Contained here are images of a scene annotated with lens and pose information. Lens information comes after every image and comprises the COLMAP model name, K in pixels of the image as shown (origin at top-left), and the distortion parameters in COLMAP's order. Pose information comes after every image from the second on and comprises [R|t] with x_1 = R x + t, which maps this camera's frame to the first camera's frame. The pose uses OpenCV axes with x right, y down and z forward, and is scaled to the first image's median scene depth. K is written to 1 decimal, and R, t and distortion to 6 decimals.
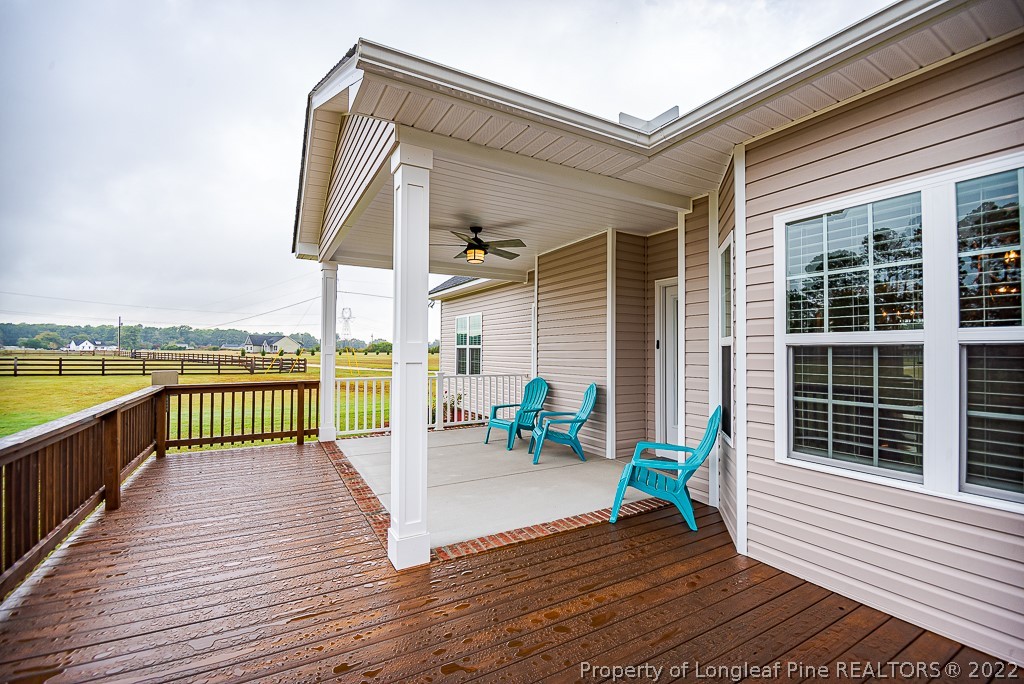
lens RADIAL K [[440.3, 0, 506.1], [0, 440.3, 348.0], [0, 0, 1]] dist [0.010198, -0.001644]
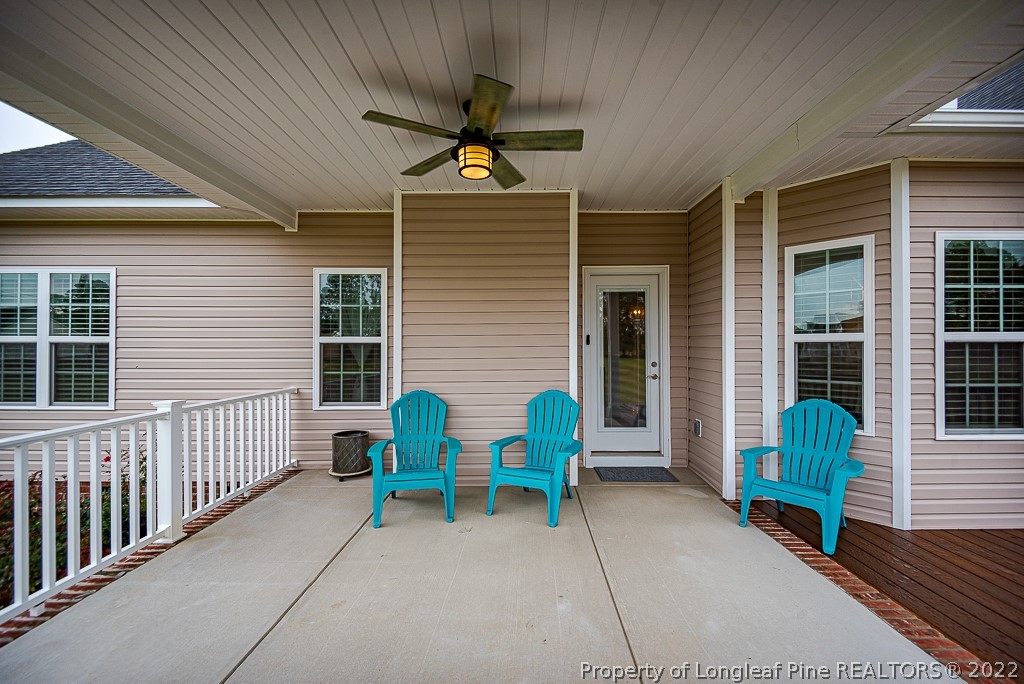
lens RADIAL K [[440.3, 0, 509.6], [0, 440.3, 349.6], [0, 0, 1]] dist [0.010198, -0.001644]
pose [[0.485957, 0.003497, 0.873976, -0.997483], [-0.005118, 0.999986, -0.001156, 0.023445], [-0.873968, -0.003911, 0.485968, 1.446676]]
